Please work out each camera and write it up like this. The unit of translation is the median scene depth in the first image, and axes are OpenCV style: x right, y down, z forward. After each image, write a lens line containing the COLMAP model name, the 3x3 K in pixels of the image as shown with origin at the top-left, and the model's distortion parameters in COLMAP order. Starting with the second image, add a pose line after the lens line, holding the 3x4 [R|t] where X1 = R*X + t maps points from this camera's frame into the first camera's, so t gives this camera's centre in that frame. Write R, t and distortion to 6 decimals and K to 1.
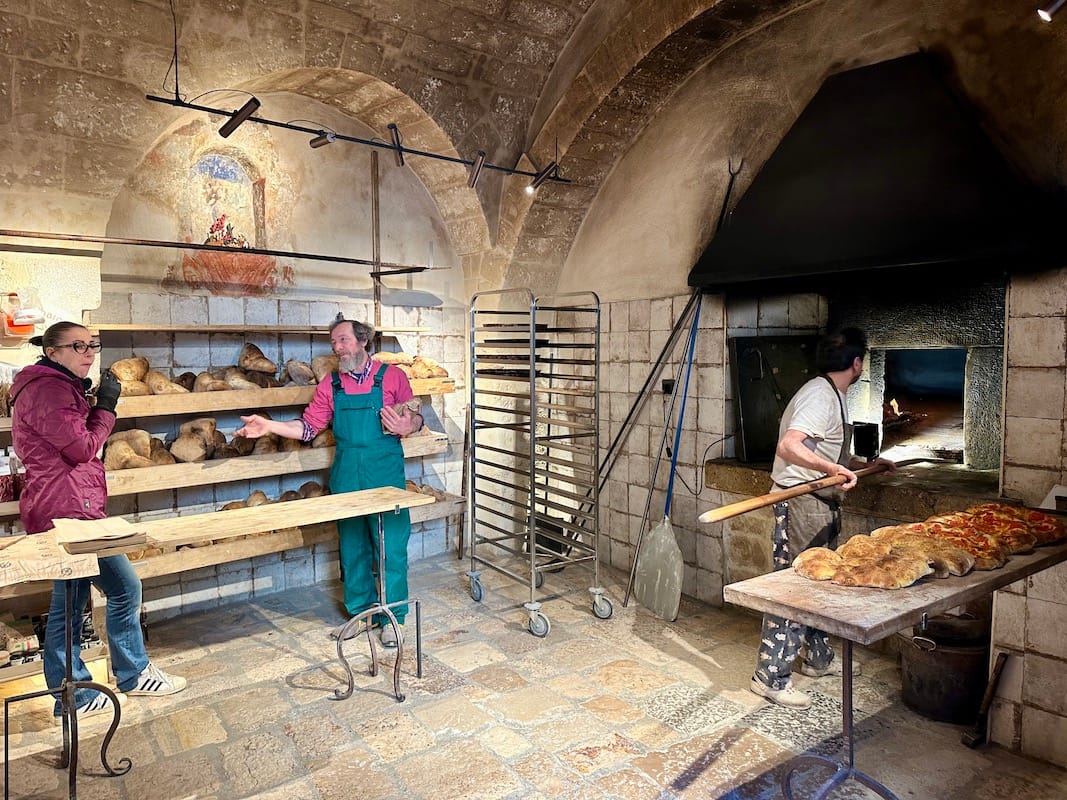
lens RADIAL K [[771.3, 0, 529.5], [0, 771.3, 402.1], [0, 0, 1]] dist [0.050951, -0.040320]
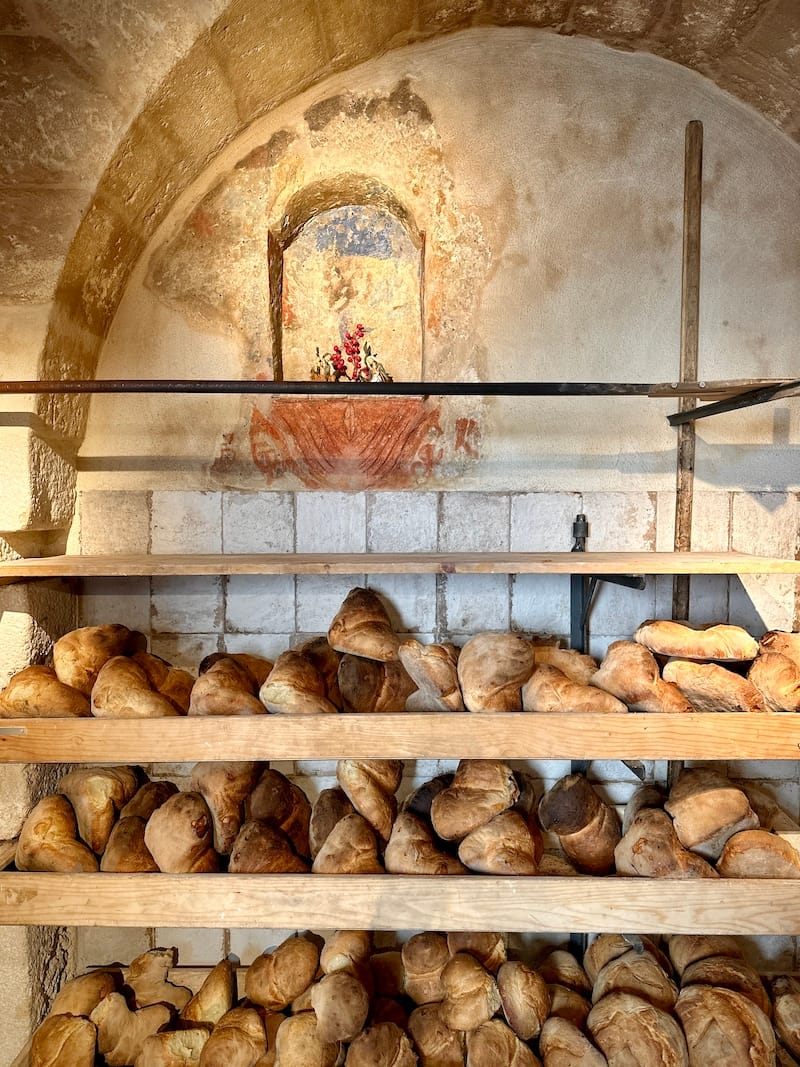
lens RADIAL K [[771.3, 0, 400.4], [0, 771.3, 540.7], [0, 0, 1]] dist [0.050951, -0.040320]
pose [[0.743219, 0.027361, -0.668488, -0.036648], [-0.048613, 0.998731, -0.013170, -0.098408], [0.667279, 0.042285, 0.743606, 0.663610]]
